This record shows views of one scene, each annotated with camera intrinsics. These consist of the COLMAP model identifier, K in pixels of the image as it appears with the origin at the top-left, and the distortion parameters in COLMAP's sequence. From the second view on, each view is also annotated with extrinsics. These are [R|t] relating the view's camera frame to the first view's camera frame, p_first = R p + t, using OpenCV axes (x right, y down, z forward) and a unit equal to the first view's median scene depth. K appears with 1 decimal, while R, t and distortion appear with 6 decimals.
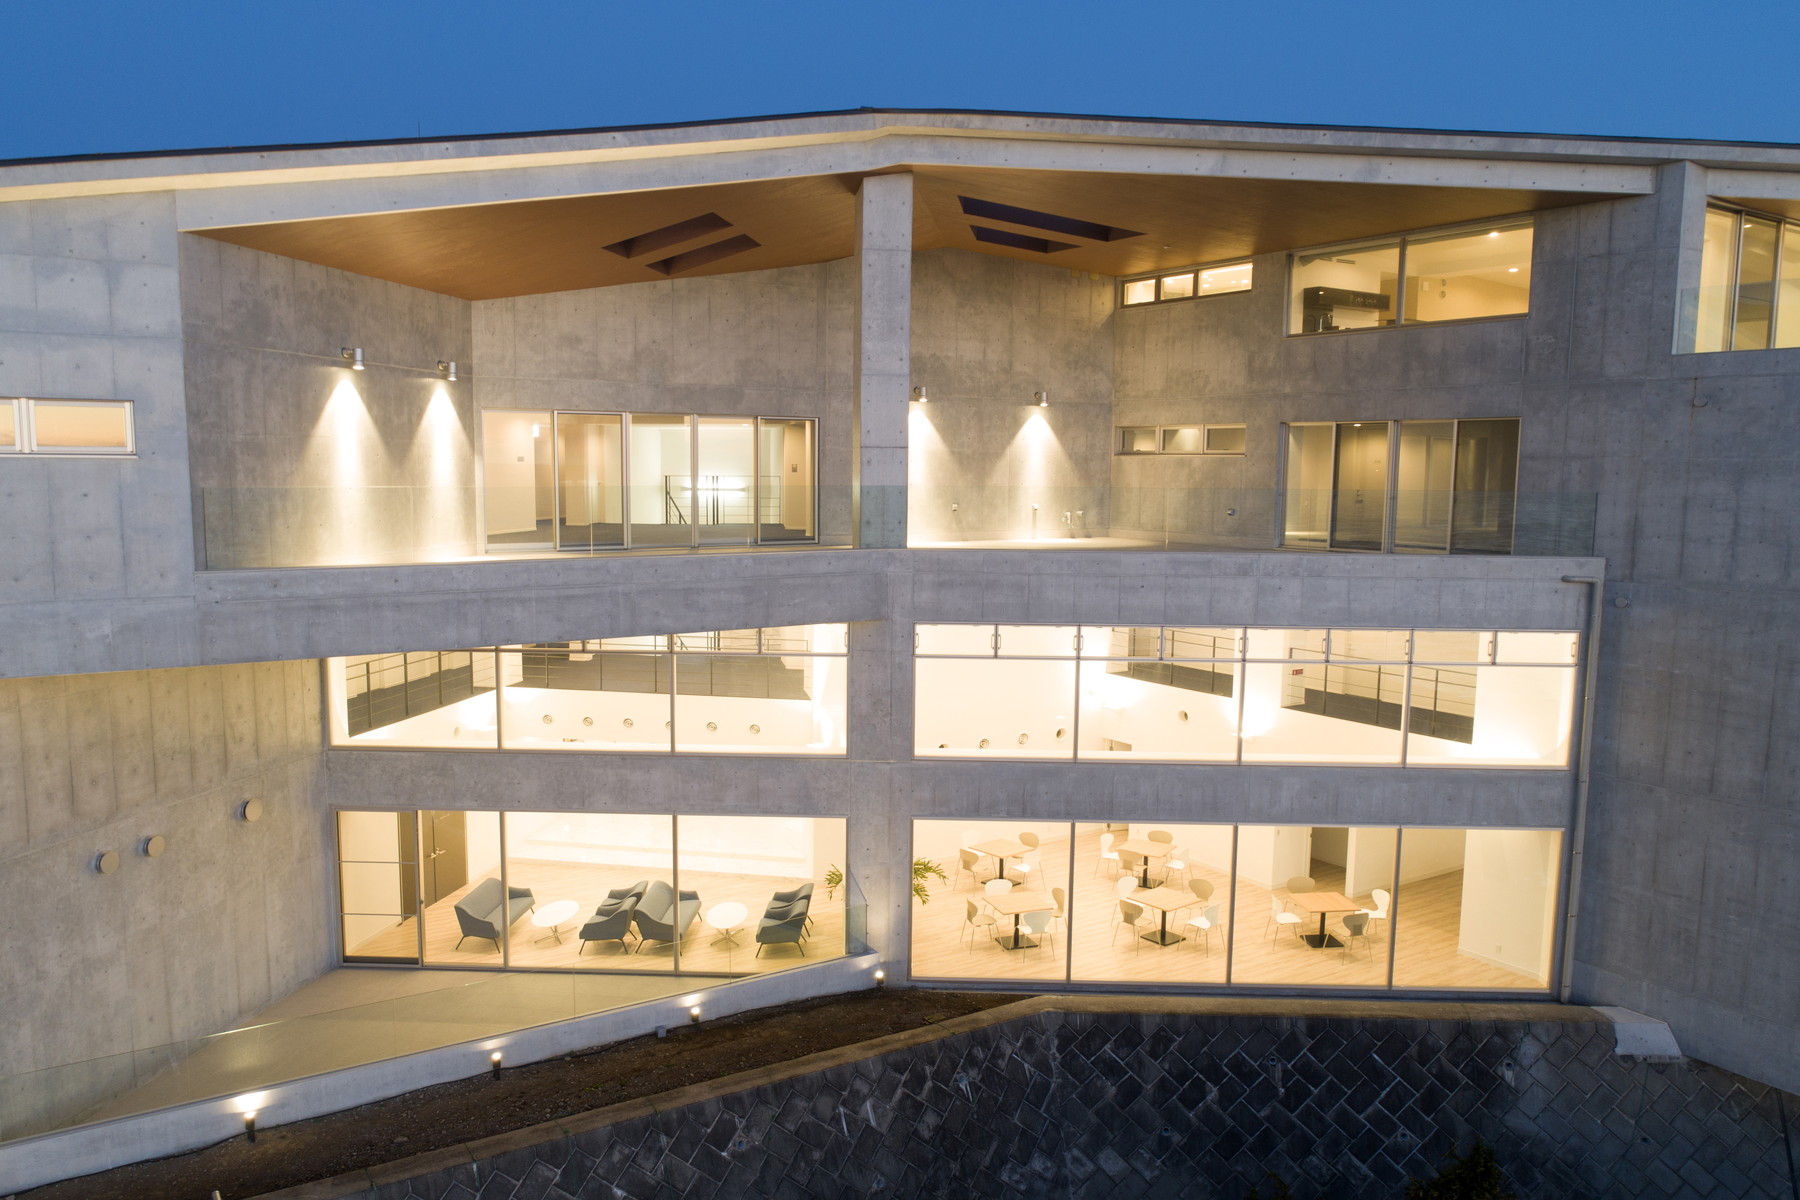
lens RADIAL K [[1335.2, 0, 978.8], [0, 1335.2, 654.6], [0, 0, 1]] dist [-0.012466, -0.000991]
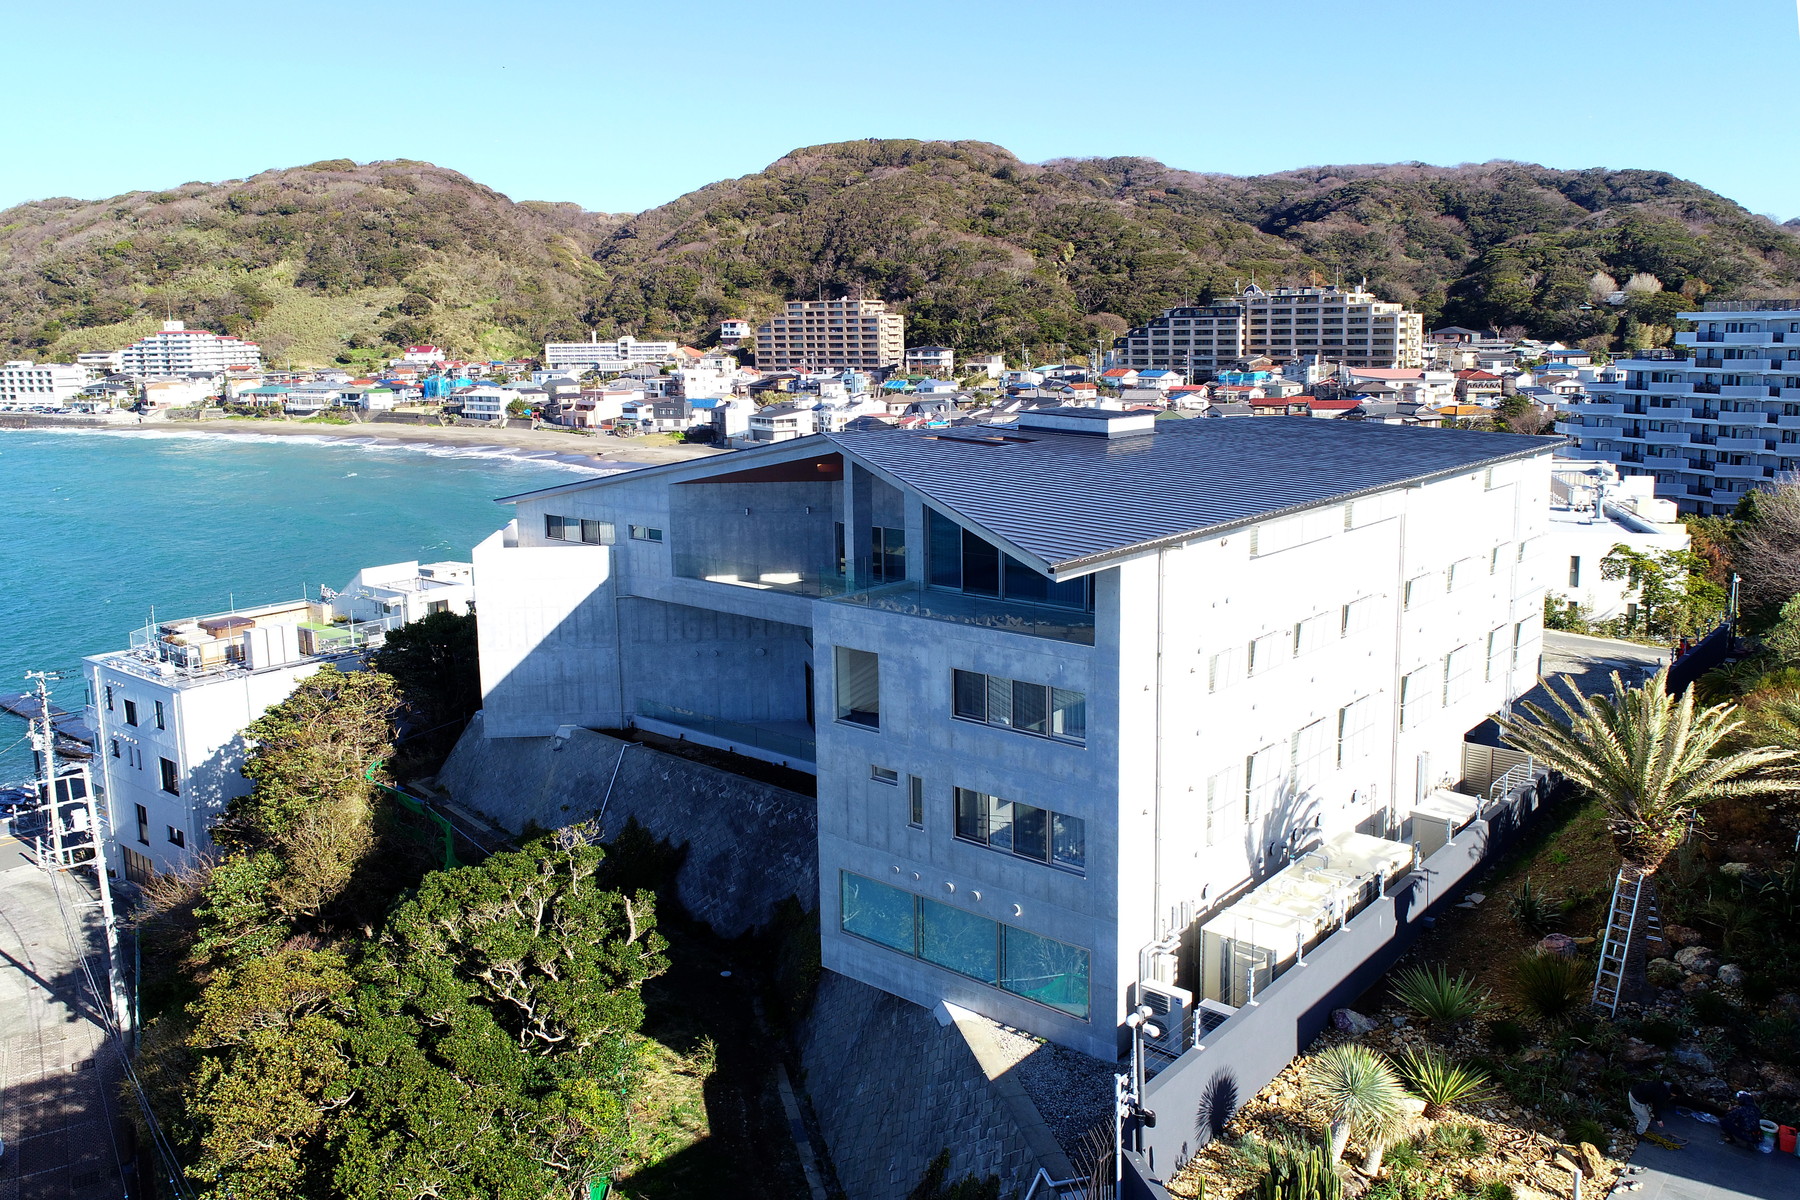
lens RADIAL K [[1335.2, 0, 899.8], [0, 1335.2, 582.3], [0, 0, 1]] dist [-0.012466, -0.000991]
pose [[0.293882, 0.159922, -0.942369, 2.260803], [-0.124769, 0.983887, 0.128058, -0.445031], [0.947664, 0.079944, 0.309100, 0.365583]]
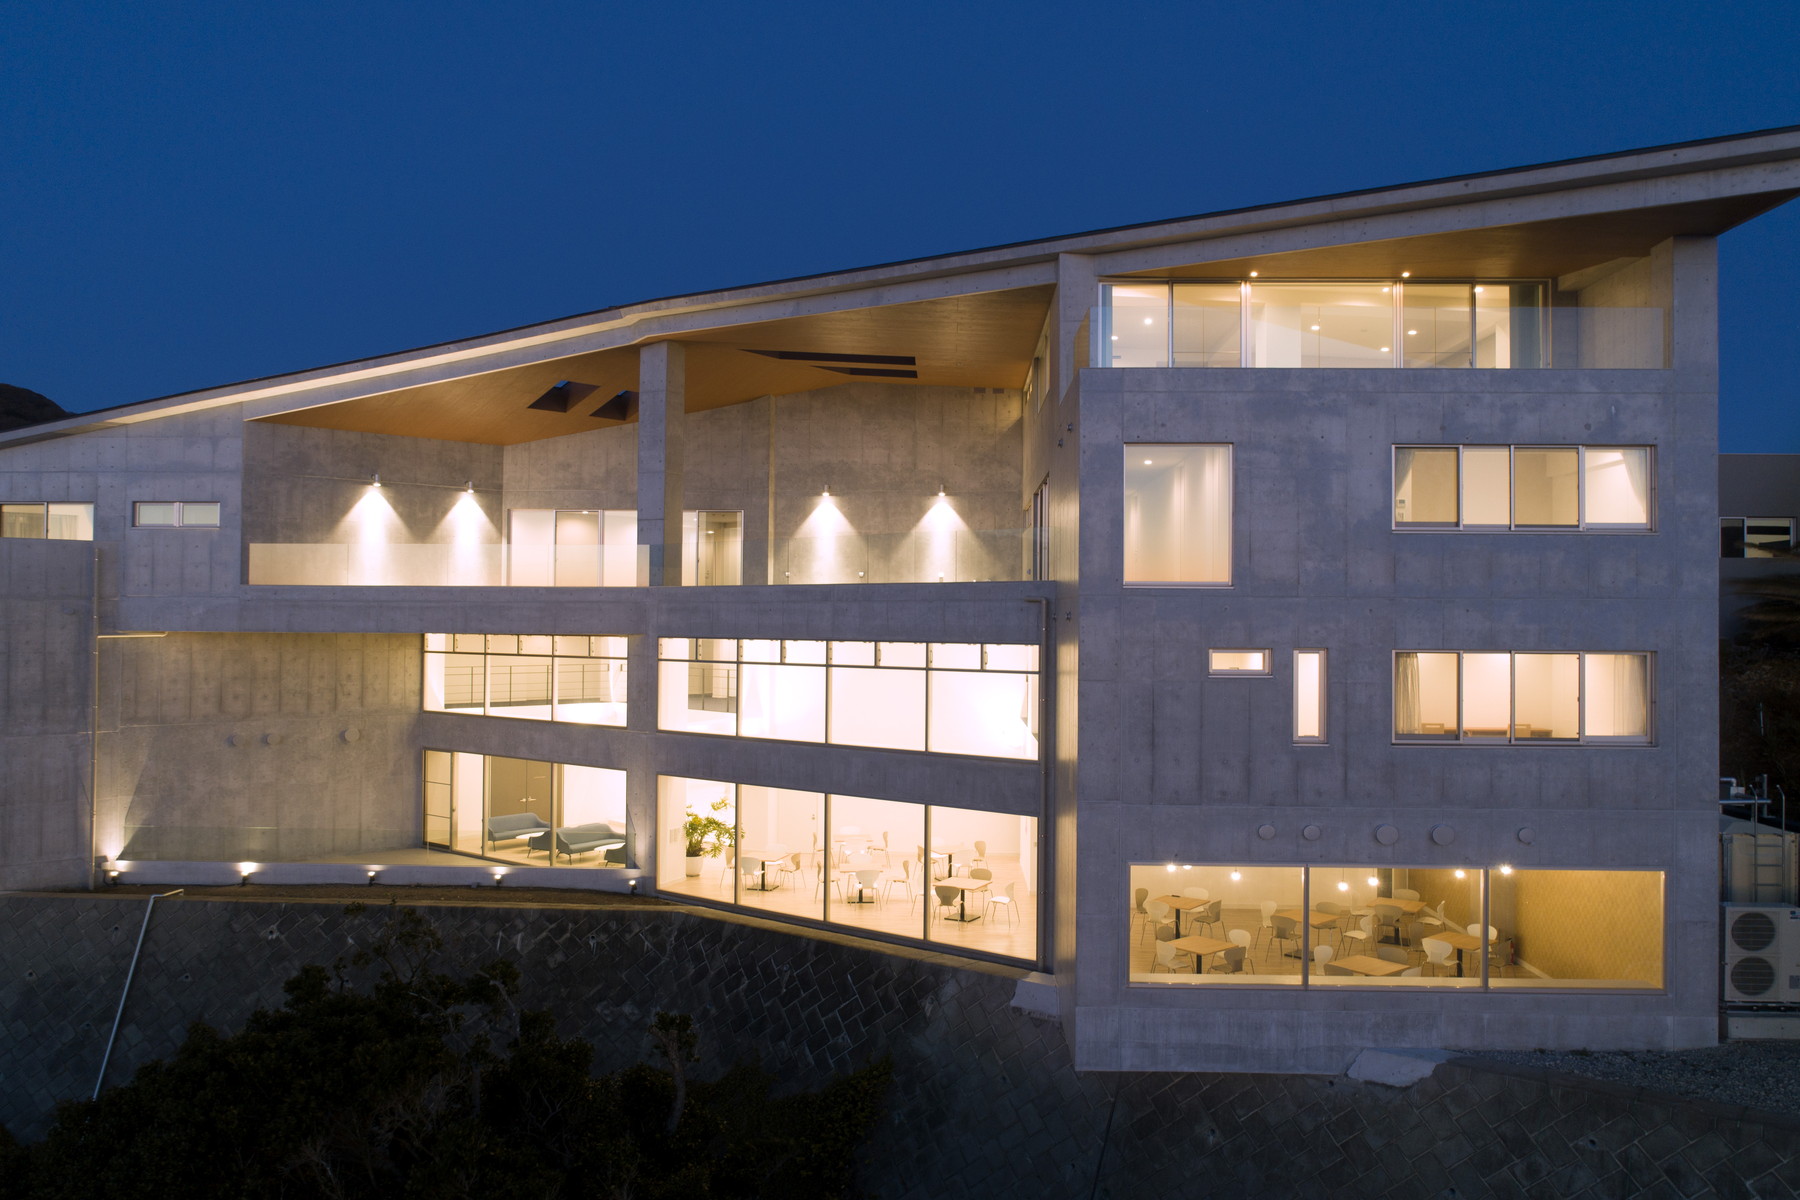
lens RADIAL K [[1335.2, 0, 904.5], [0, 1335.2, 613.2], [0, 0, 1]] dist [-0.012466, -0.000991]
pose [[0.813238, -0.006582, -0.581894, 1.070730], [-0.077177, 0.989883, -0.119057, 0.108942], [0.576790, 0.141731, 0.804503, -0.026131]]
